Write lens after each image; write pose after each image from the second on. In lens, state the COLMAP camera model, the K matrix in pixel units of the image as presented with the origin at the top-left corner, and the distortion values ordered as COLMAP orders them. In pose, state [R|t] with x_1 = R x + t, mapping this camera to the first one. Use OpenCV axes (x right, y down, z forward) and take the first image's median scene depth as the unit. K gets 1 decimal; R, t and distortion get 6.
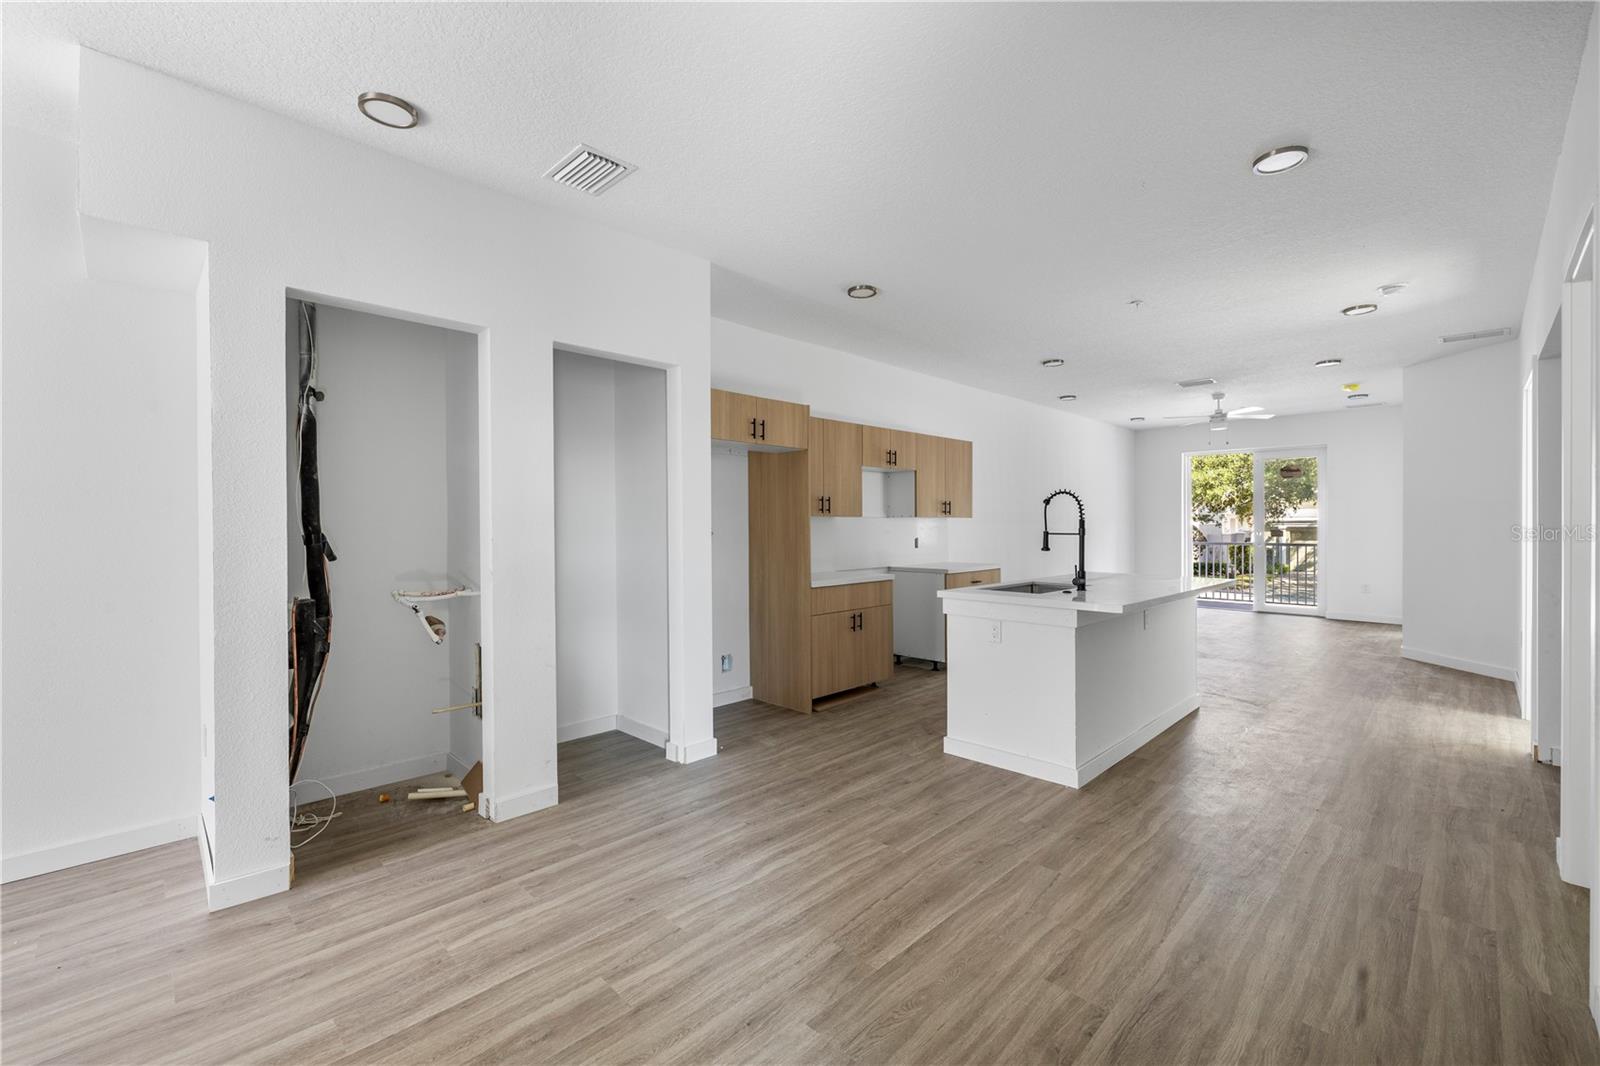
lens RADIAL K [[682.5, 0, 799.7], [0, 682.5, 531.5], [0, 0, 1]] dist [-0.003370, 0.000227]
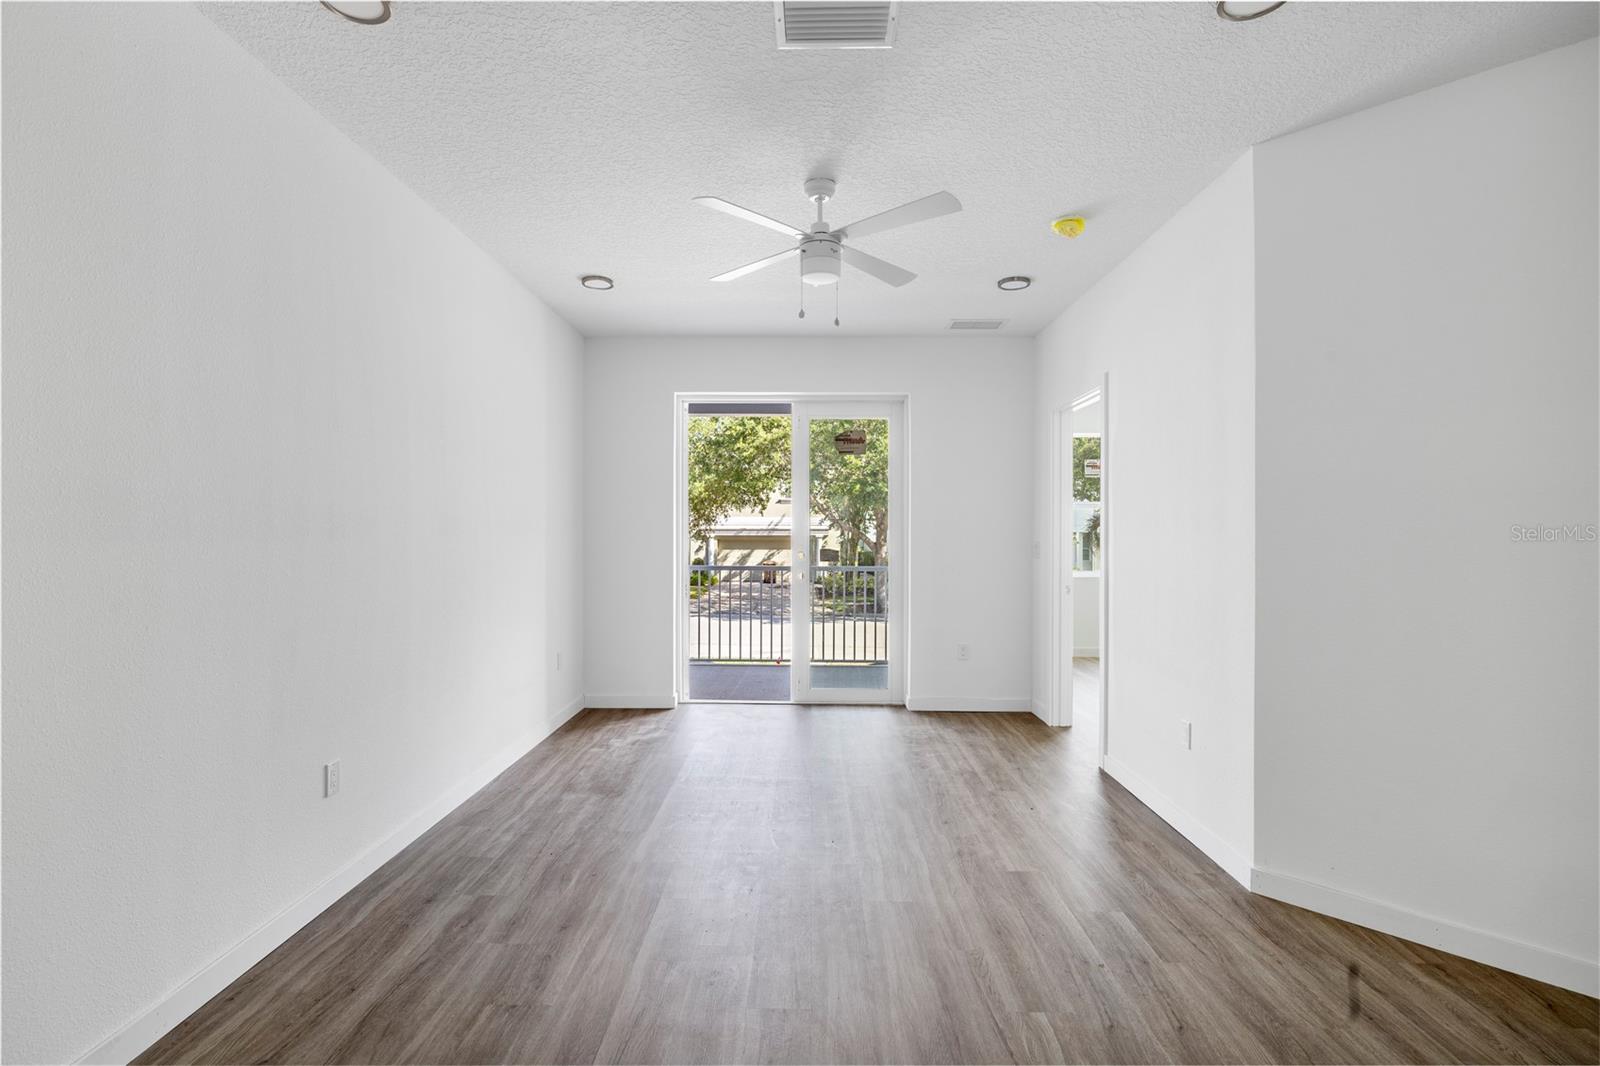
lens RADIAL K [[750.1, 0, 794.0], [0, 750.1, 523.8], [0, 0, 1]] dist [0.005695, 0.000487]
pose [[0.727060, 0.015942, 0.686389, 0.394283], [-0.003741, 0.999808, -0.019258, -0.015003], [-0.686564, 0.011434, 0.726979, 0.849866]]
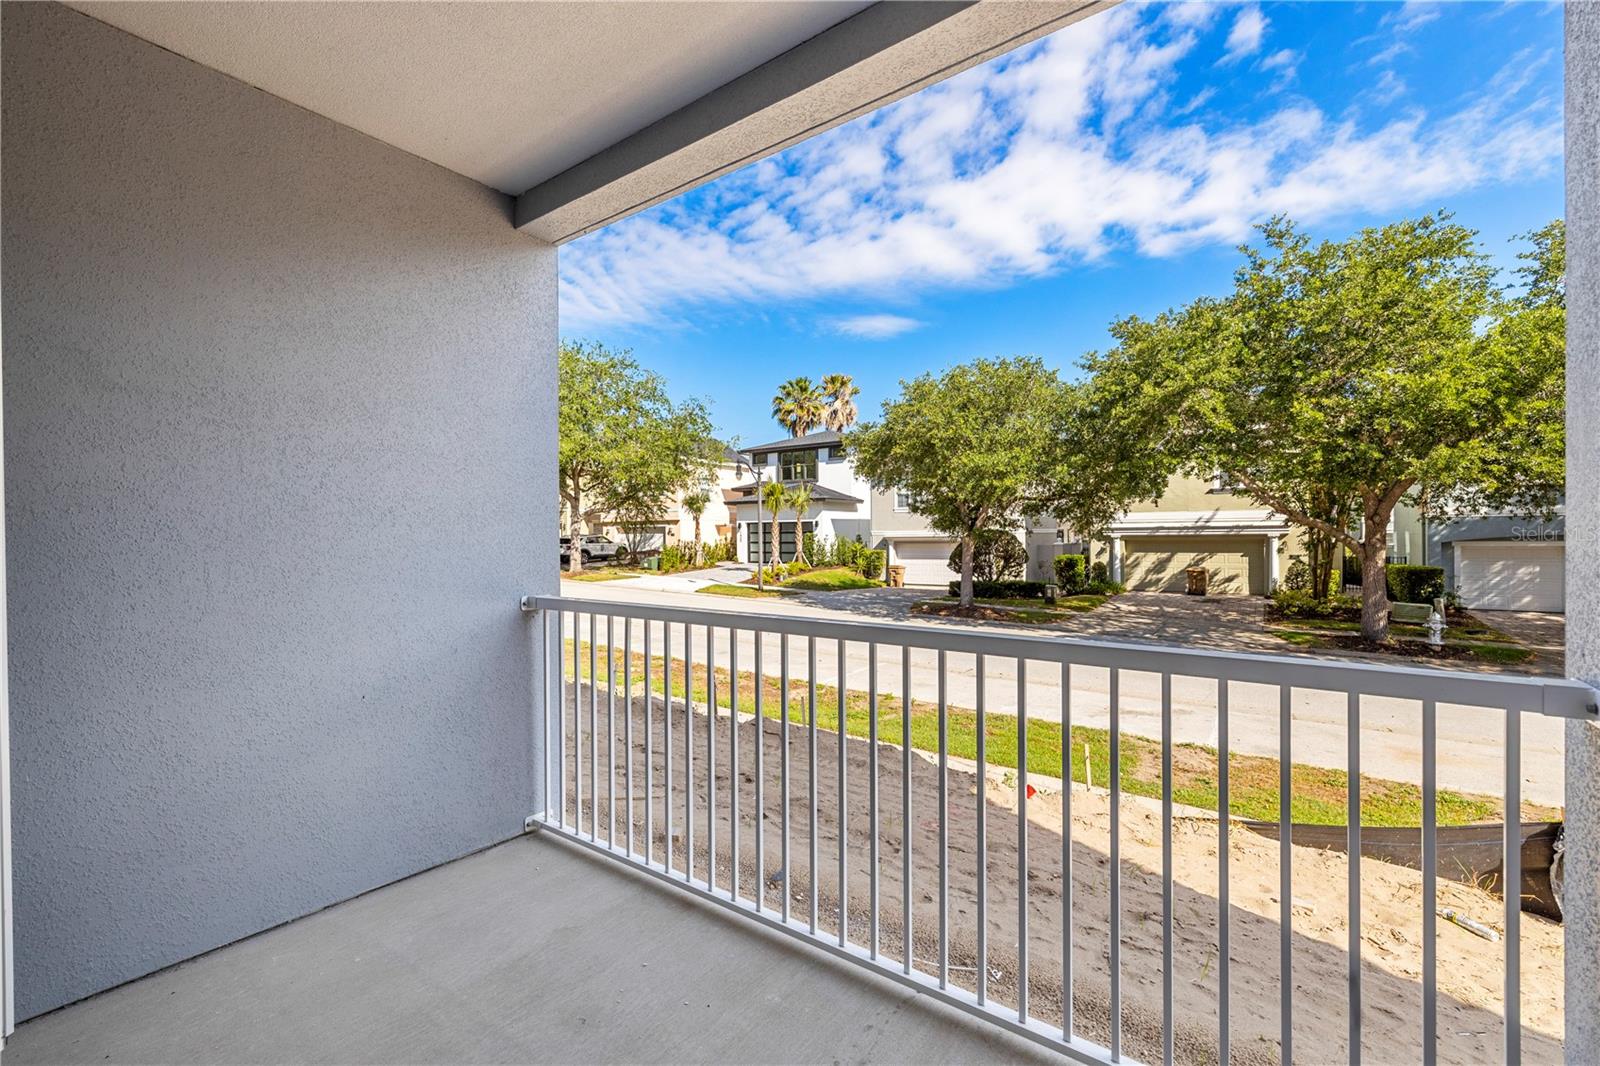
lens RADIAL K [[682.5, 0, 807.1], [0, 682.5, 531.6], [0, 0, 1]] dist [-0.003370, 0.000227]
pose [[0.987525, -0.001124, 0.157458, 1.202979], [0.003036, 0.999925, -0.011901, -0.015624], [-0.157433, 0.012231, 0.987454, 1.449277]]
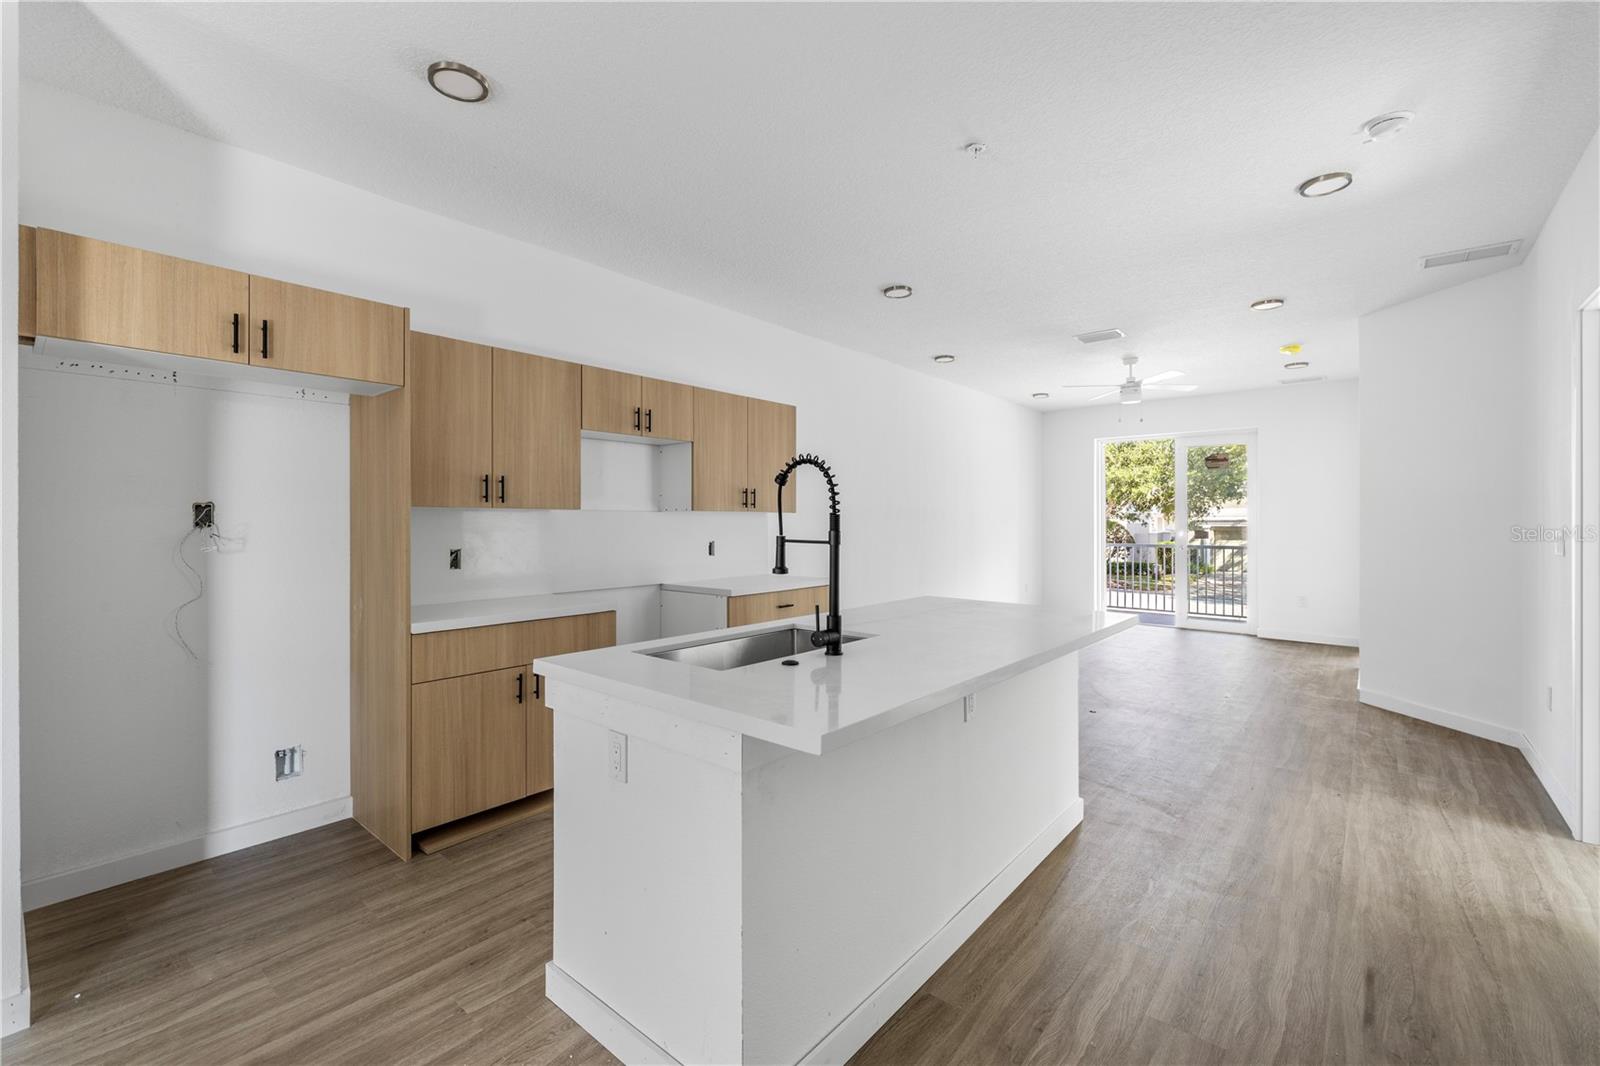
lens RADIAL K [[682.5, 0, 805.7], [0, 682.5, 522.6], [0, 0, 1]] dist [-0.003370, 0.000227]
pose [[0.996366, 0.004404, 0.085066, 0.206658], [-0.003623, 0.999950, -0.009326, -0.003694], [-0.085103, 0.008984, 0.996332, 0.294811]]
